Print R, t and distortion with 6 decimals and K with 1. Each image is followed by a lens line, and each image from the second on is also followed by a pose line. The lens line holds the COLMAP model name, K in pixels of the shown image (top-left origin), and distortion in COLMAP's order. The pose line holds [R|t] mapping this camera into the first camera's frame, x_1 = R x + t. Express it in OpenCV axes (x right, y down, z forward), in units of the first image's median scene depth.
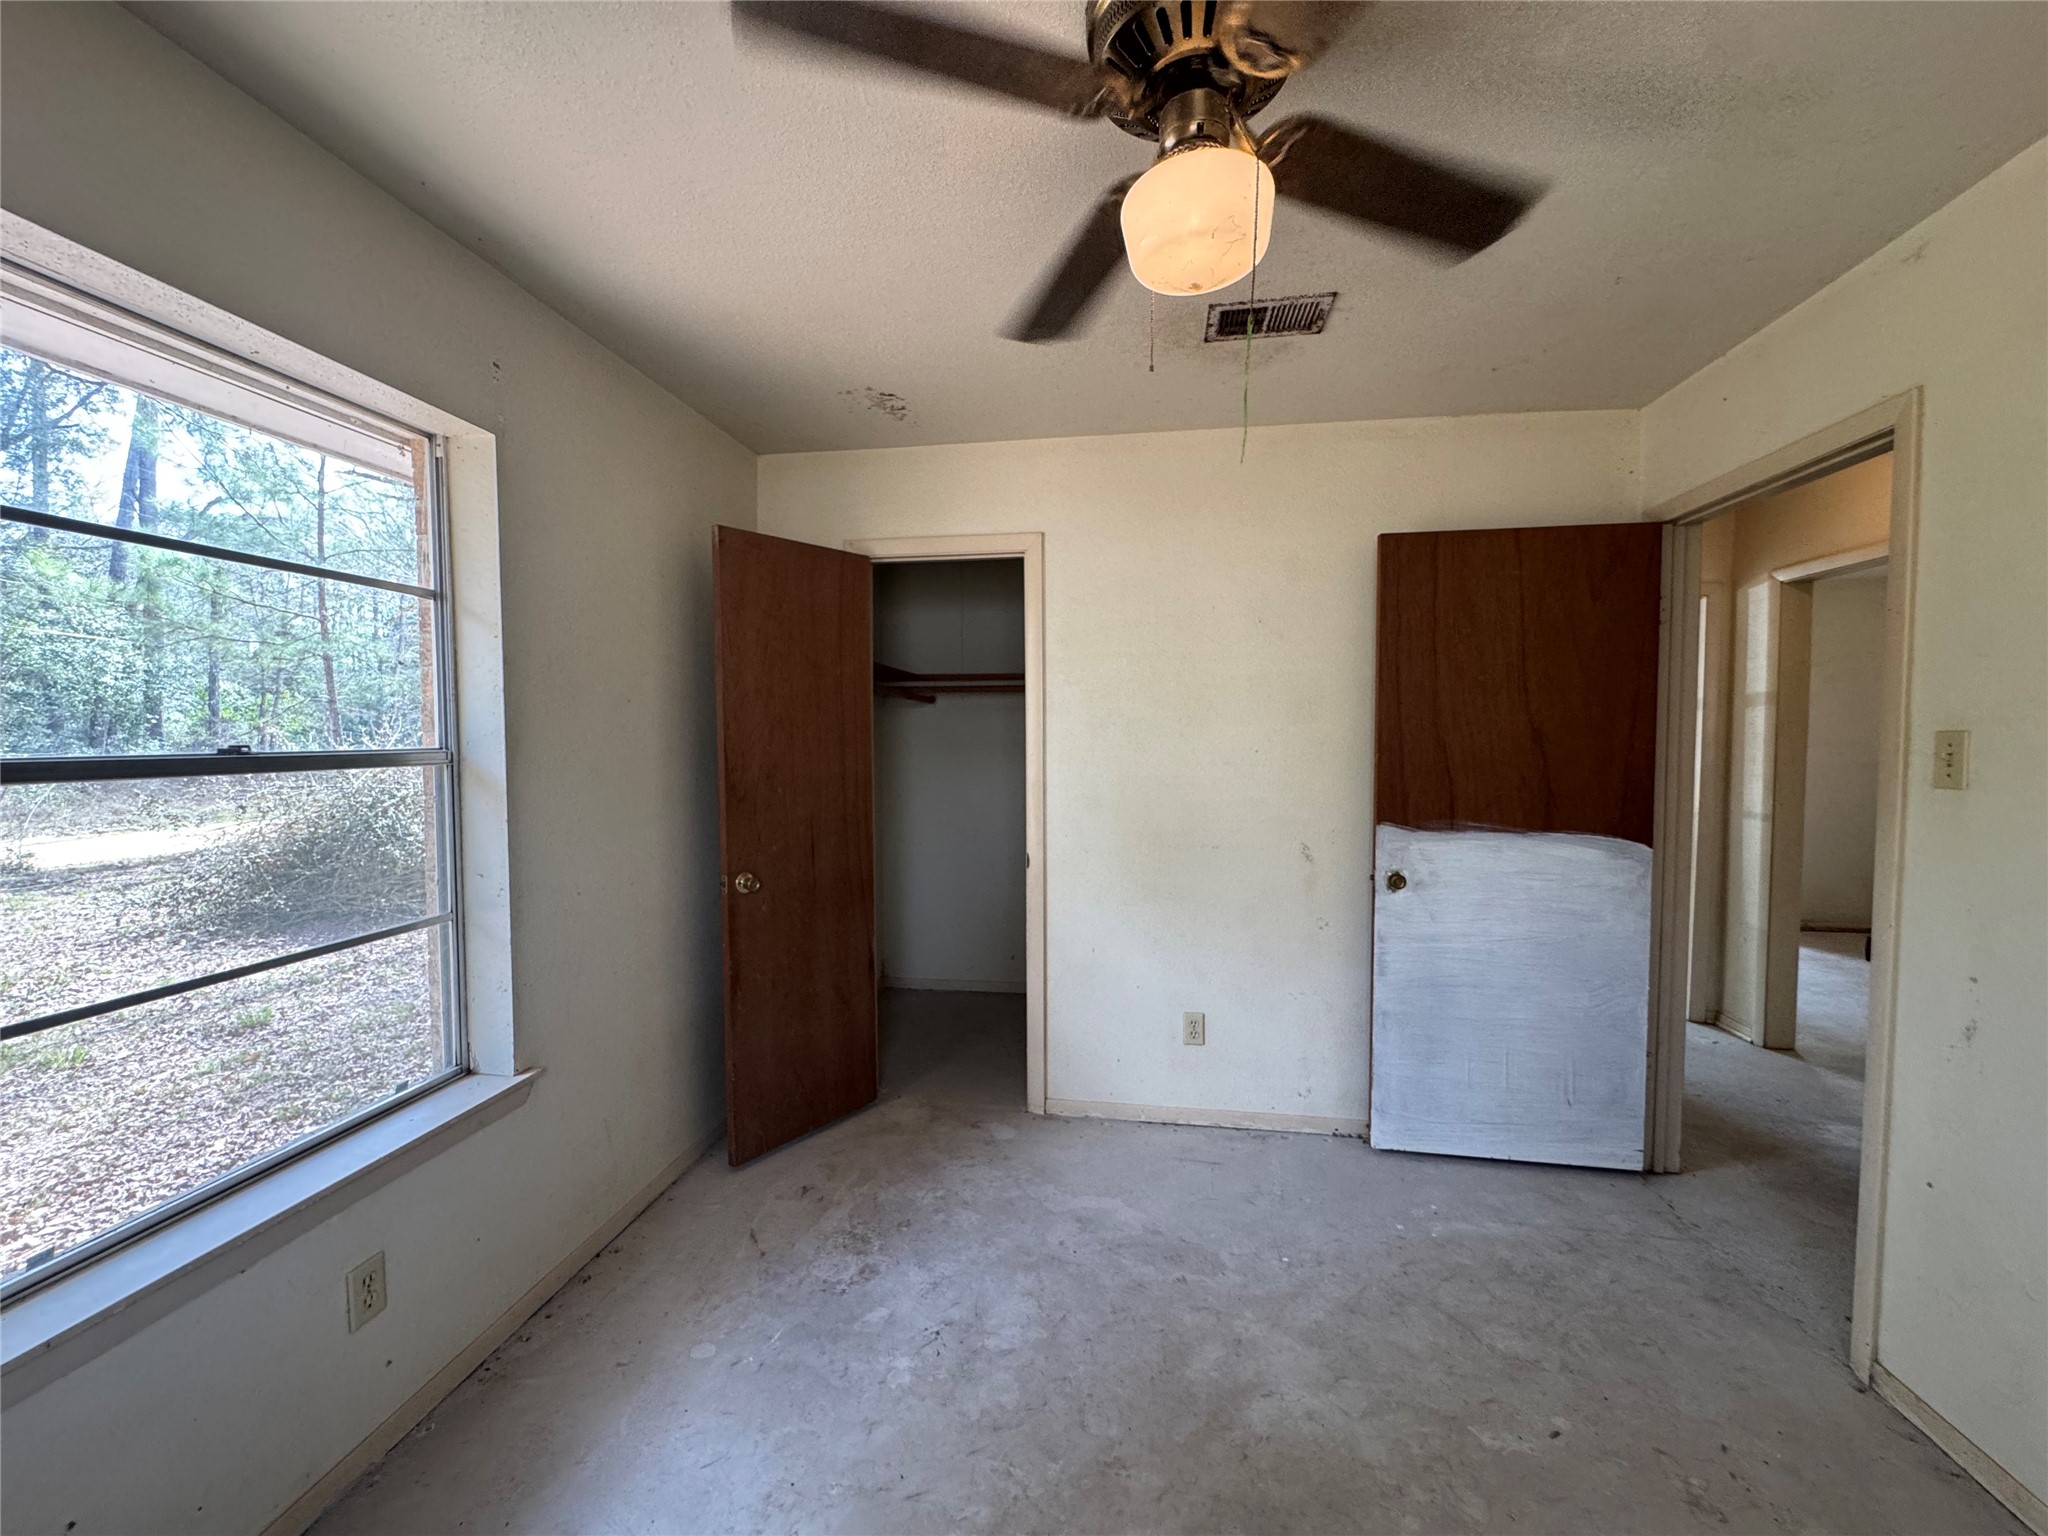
lens RADIAL K [[815.9, 0, 1024.0], [0, 815.9, 768.0], [0, 0, 1]] dist [-0.002912, 0.000052]
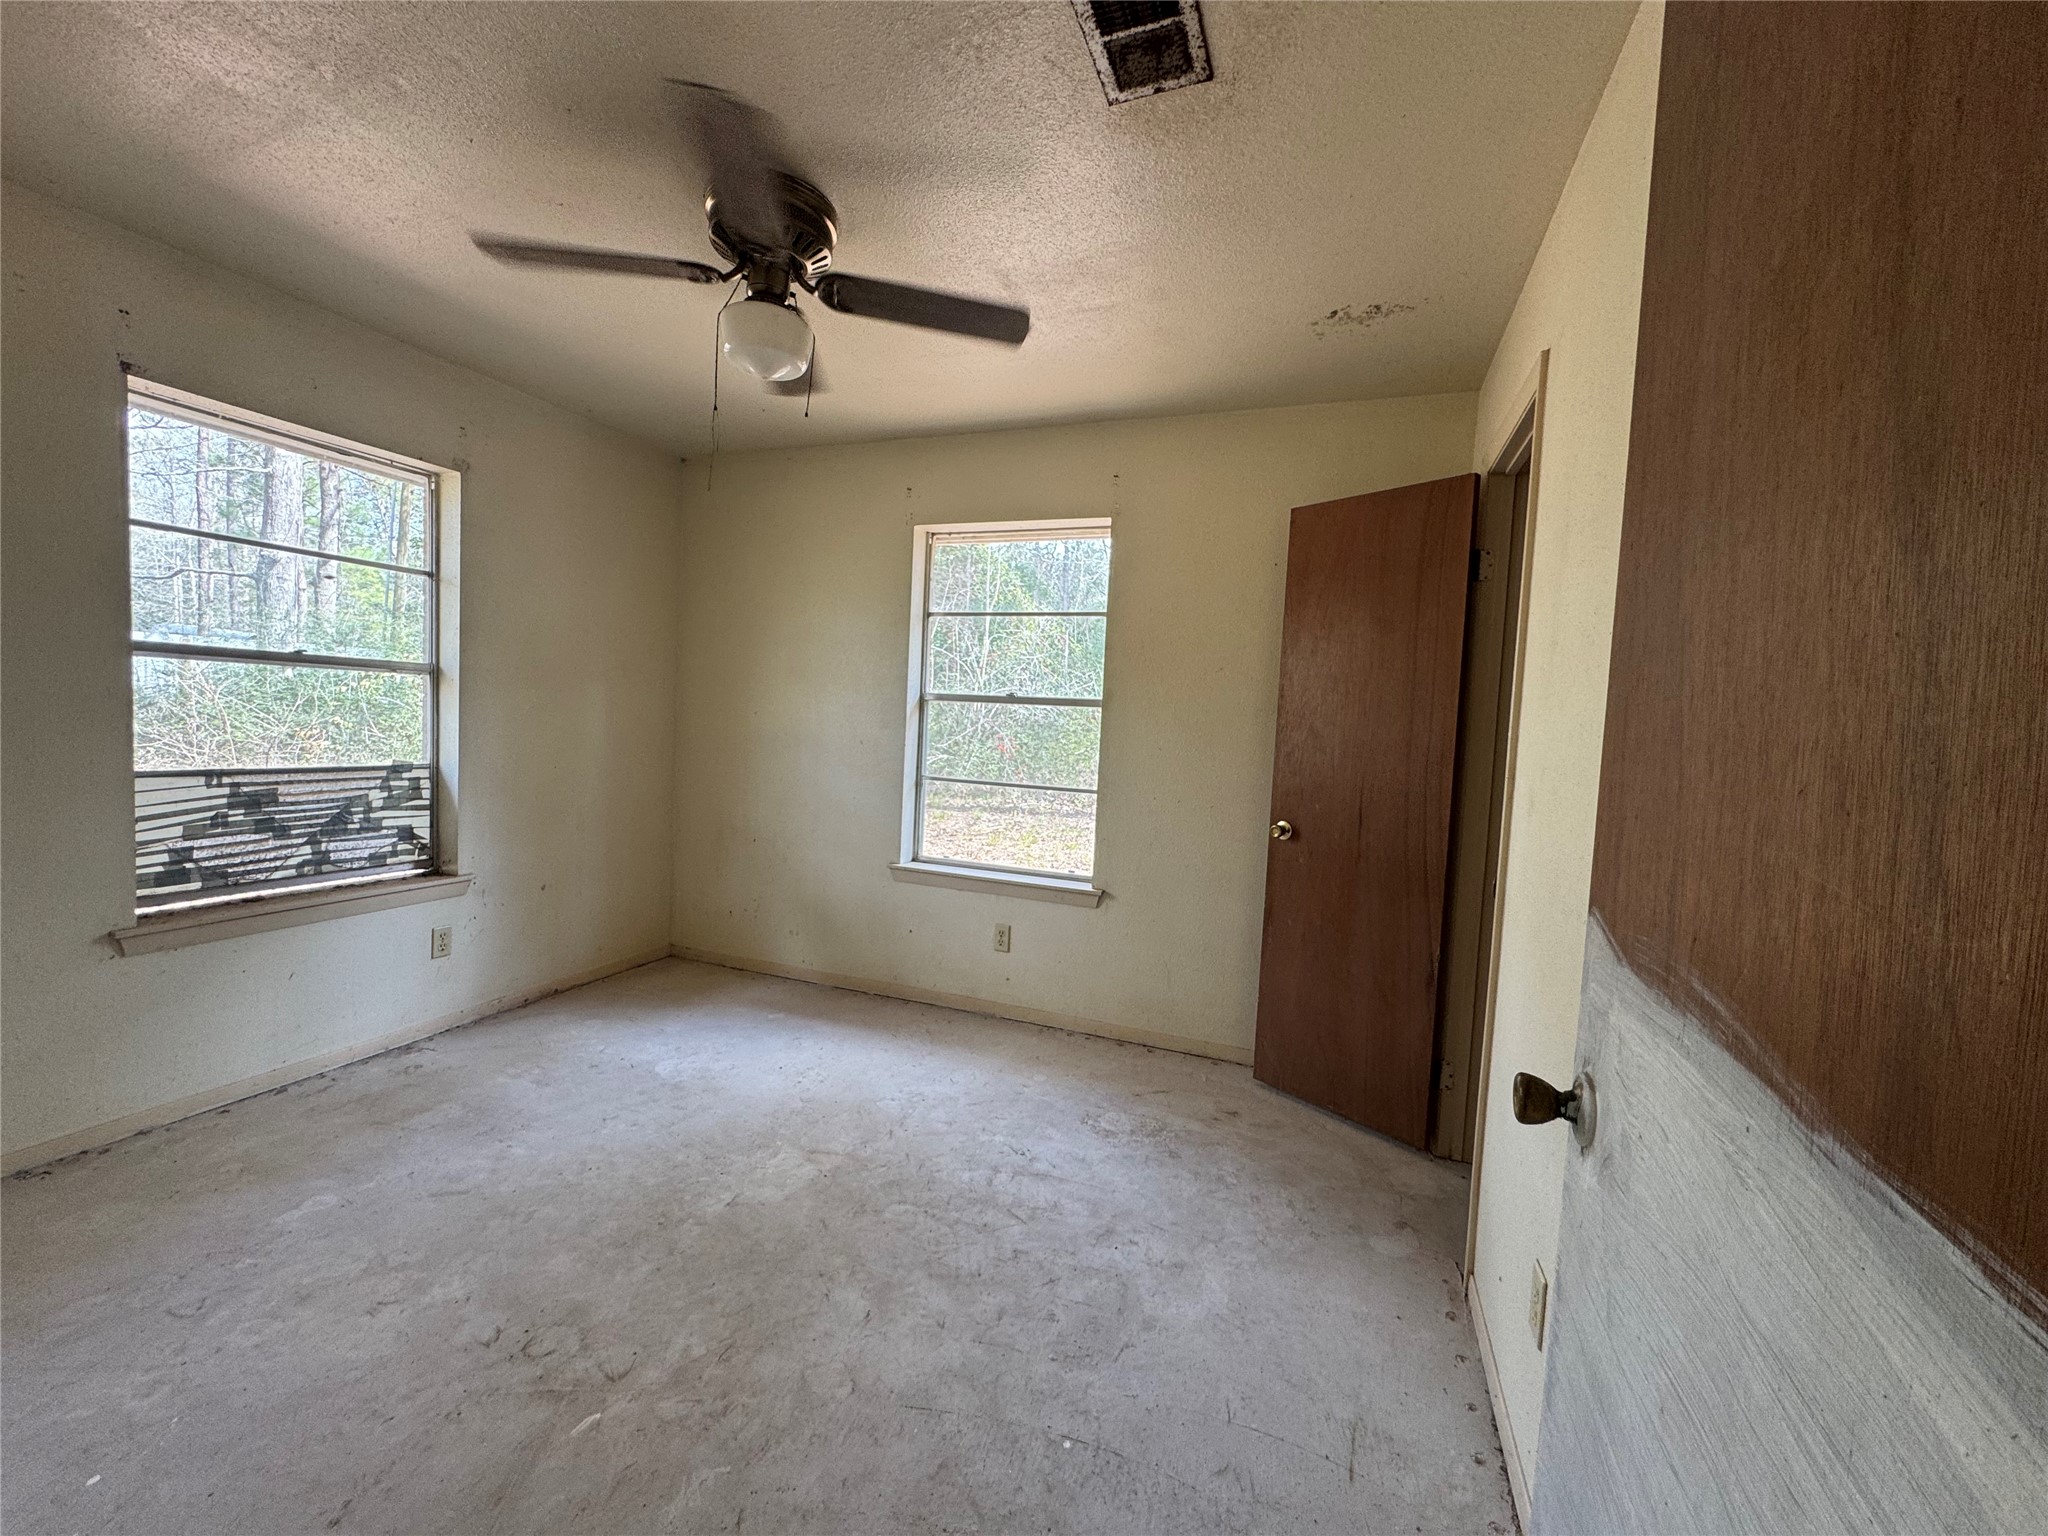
lens RADIAL K [[831.4, 0, 1024.0], [0, 831.4, 768.0], [0, 0, 1]] dist [0.001387, 0.000194]
pose [[-0.216563, 0.052044, -0.974881, 0.995807], [-0.089986, 0.993263, 0.073015, 0.012957], [0.972113, 0.103538, -0.210420, 1.093128]]
